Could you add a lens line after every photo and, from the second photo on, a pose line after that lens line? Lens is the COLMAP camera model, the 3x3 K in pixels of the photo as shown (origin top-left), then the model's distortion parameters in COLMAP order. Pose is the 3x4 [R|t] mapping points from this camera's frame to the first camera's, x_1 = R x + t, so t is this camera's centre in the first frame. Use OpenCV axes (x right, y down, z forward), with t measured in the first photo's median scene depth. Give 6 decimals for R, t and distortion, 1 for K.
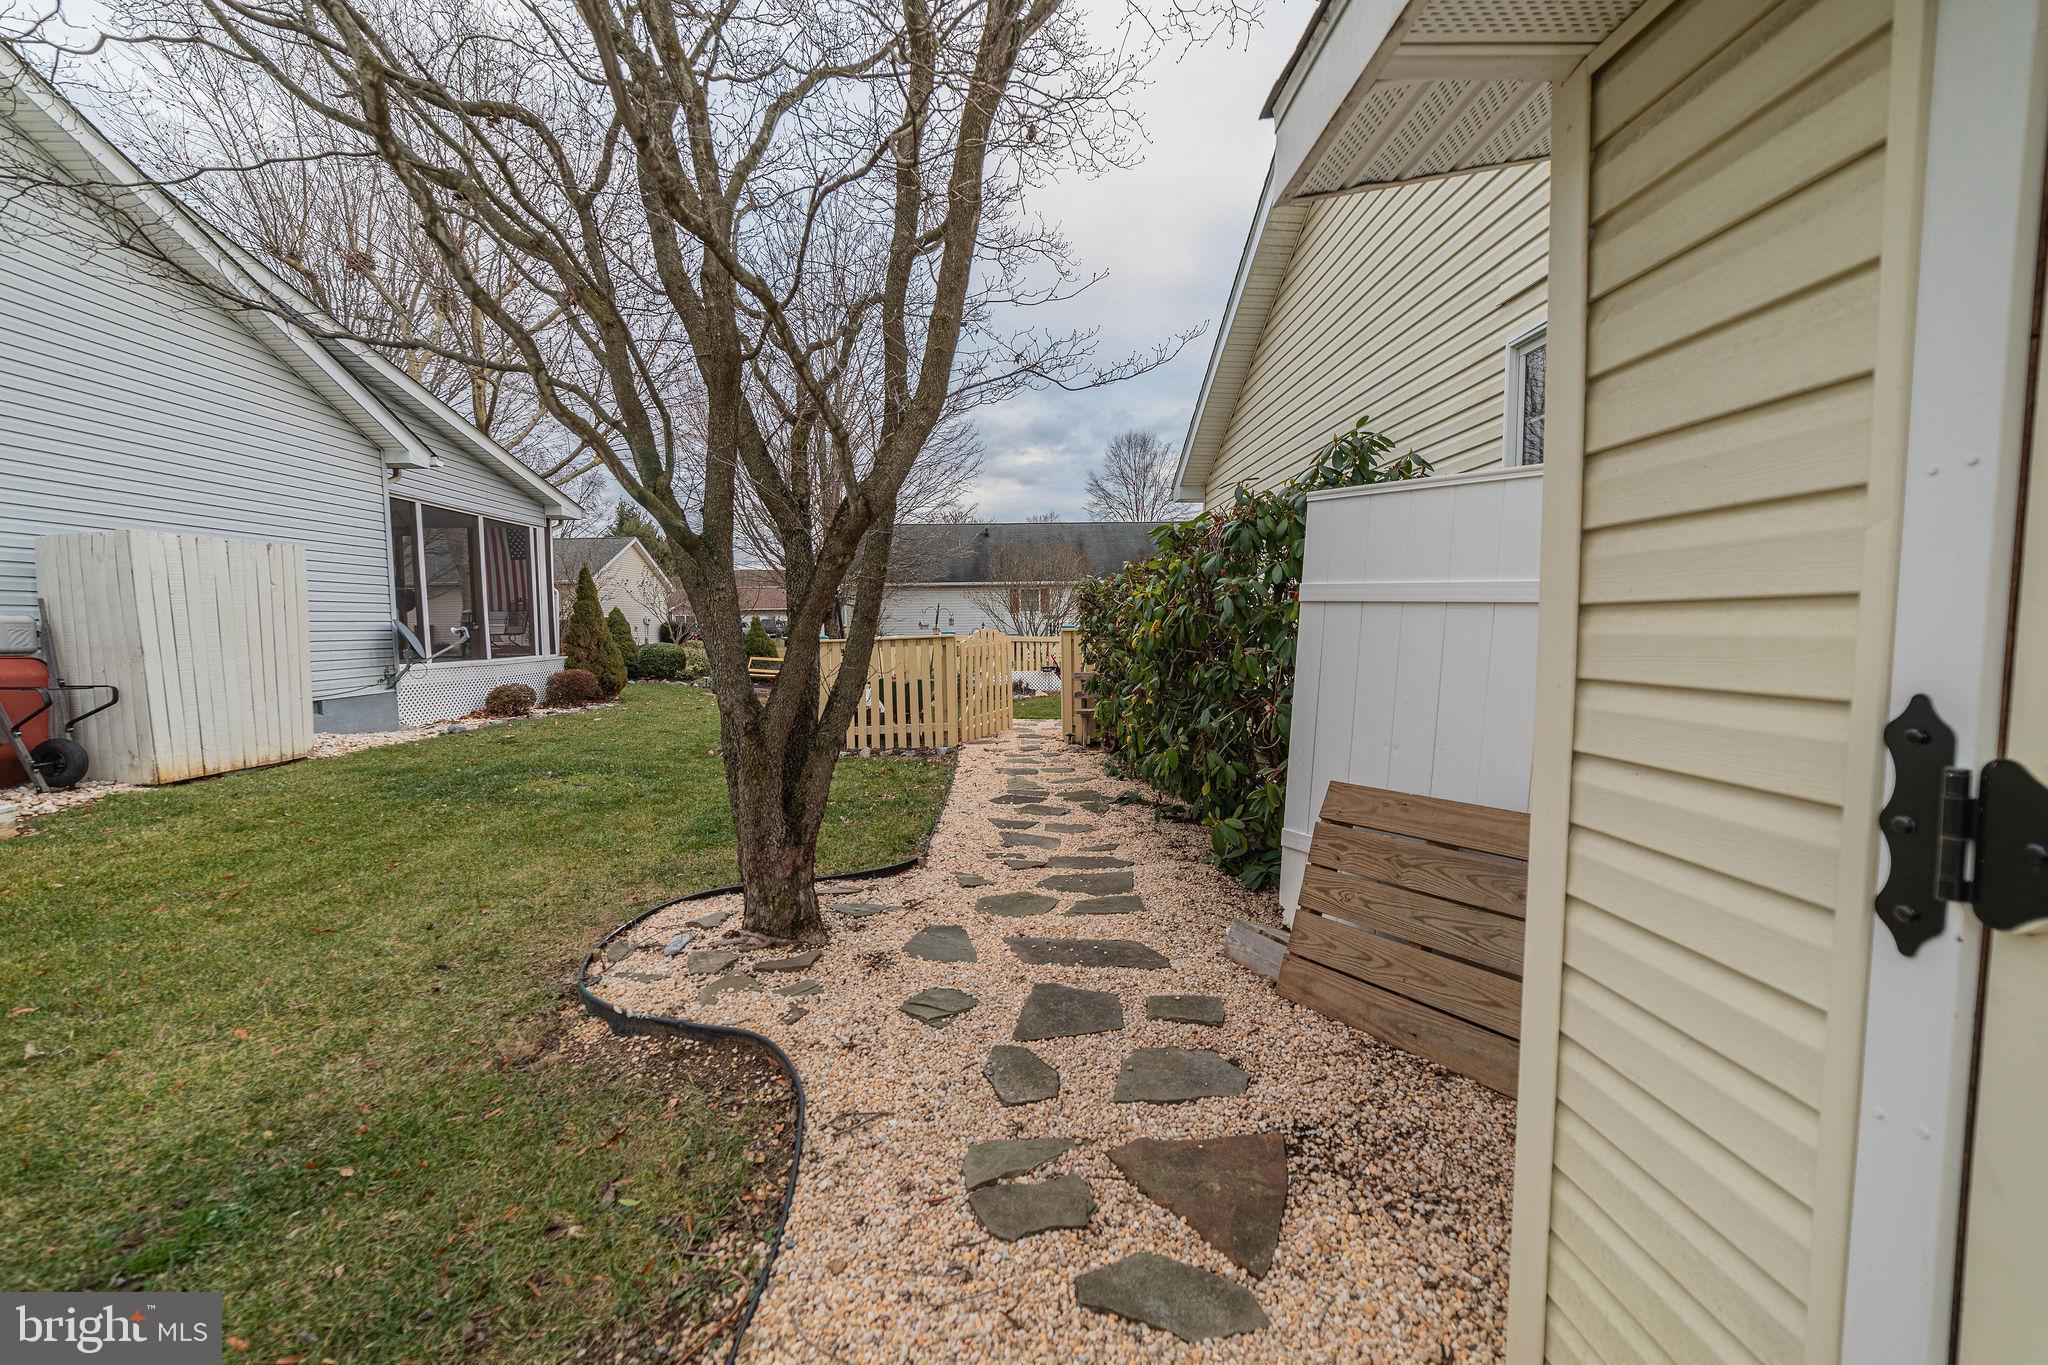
lens RADIAL K [[792.3, 0, 1022.7], [0, 792.3, 681.3], [0, 0, 1]] dist [-0.023055, 0.009830]
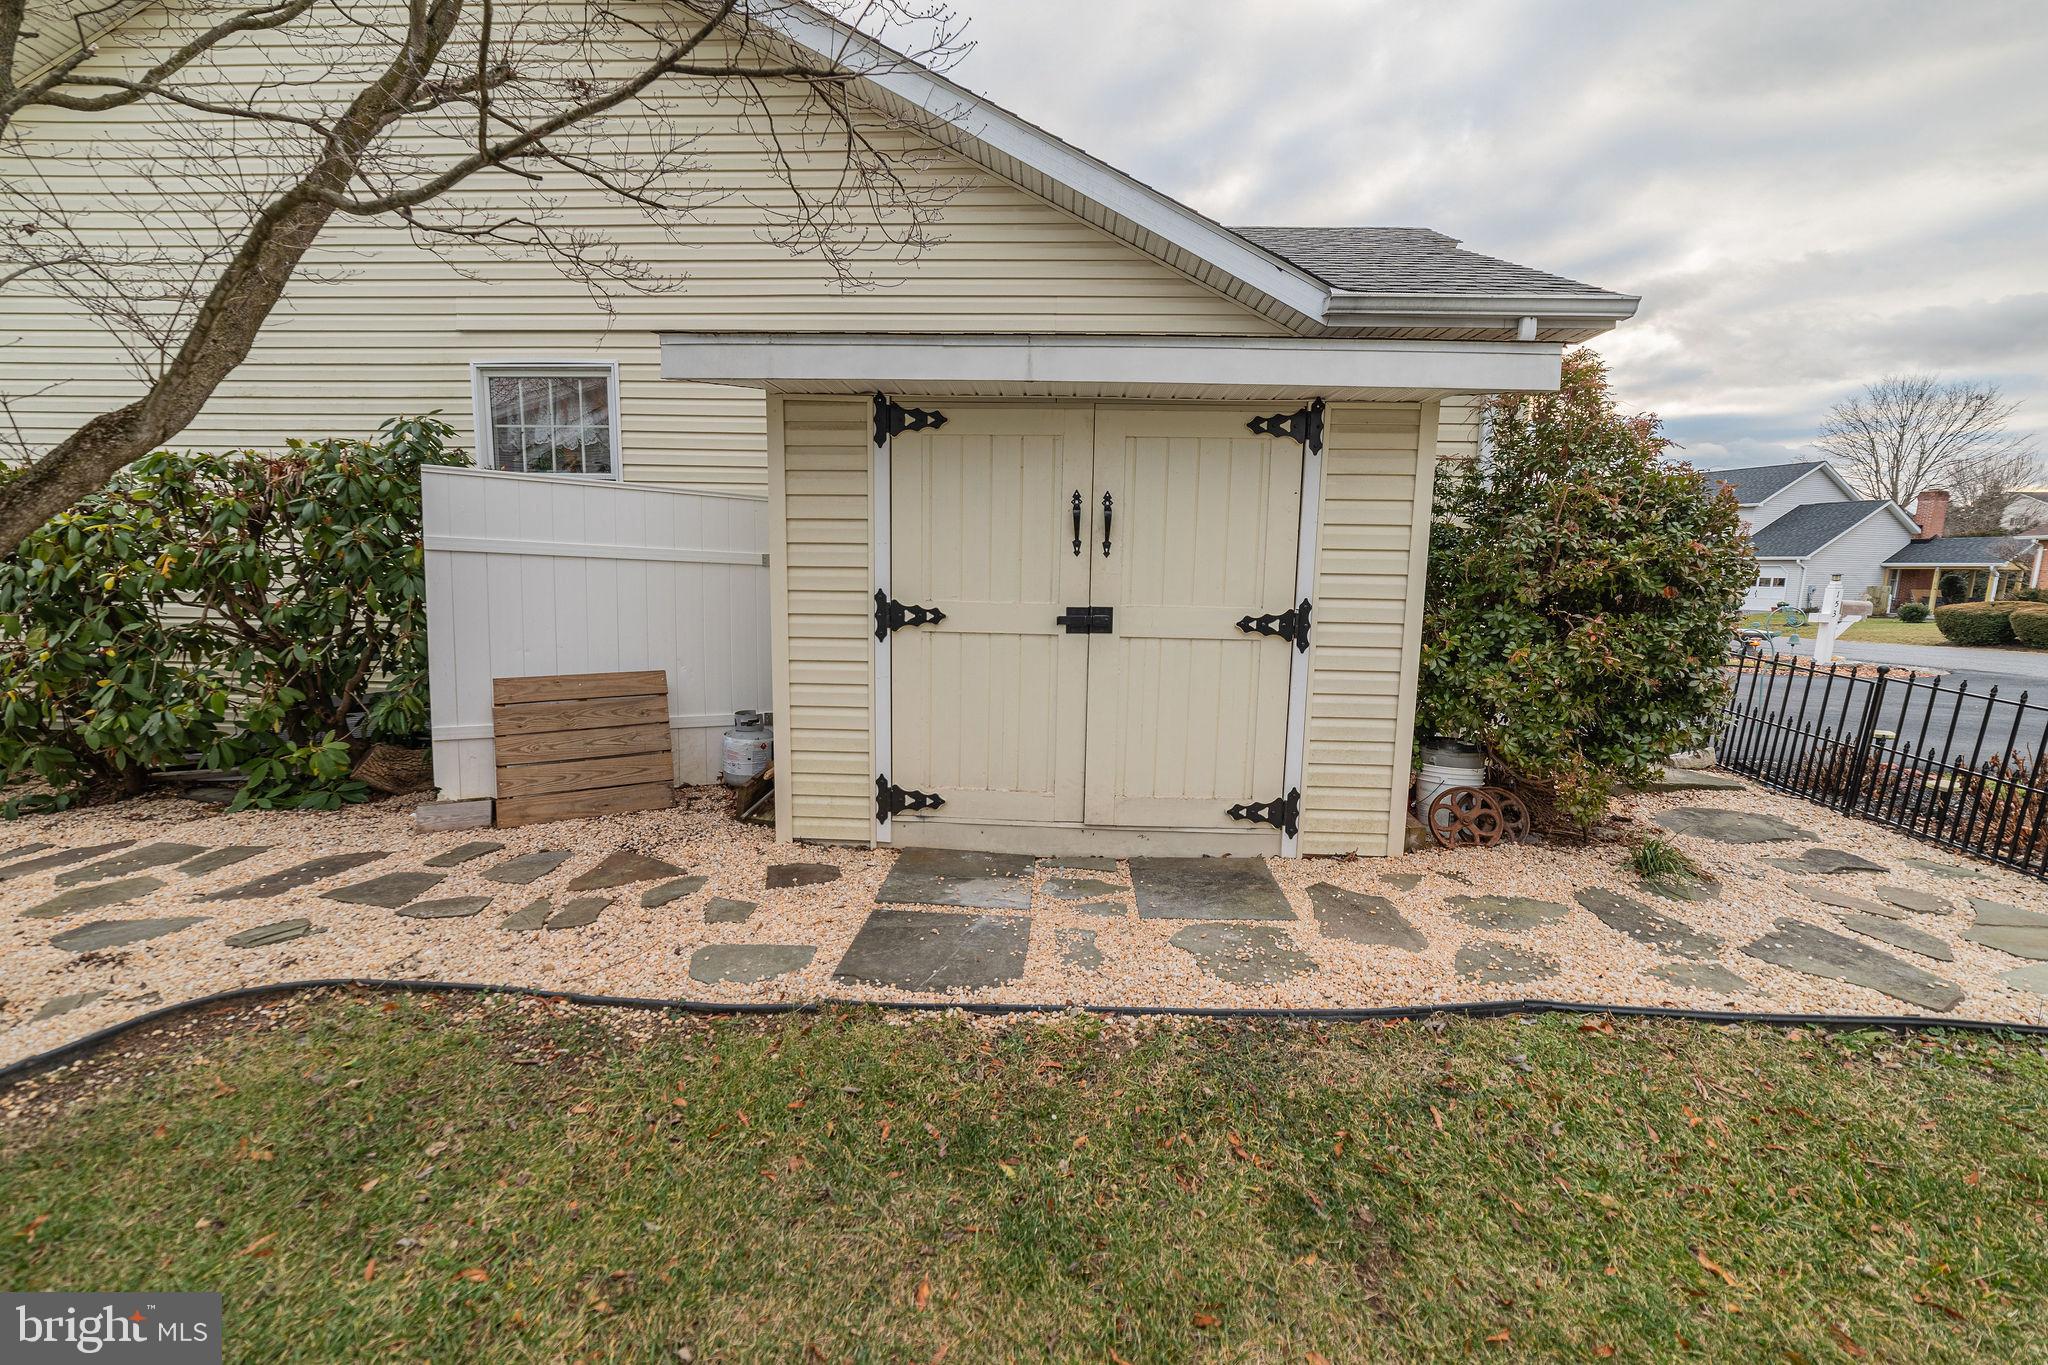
lens RADIAL K [[792.3, 0, 1022.7], [0, 792.3, 681.3], [0, 0, 1]] dist [-0.023055, 0.009830]
pose [[0.085927, -0.127038, 0.988169, -1.039558], [0.053609, 0.990990, 0.122739, 0.008829], [-0.994858, 0.042428, 0.091964, -0.092765]]
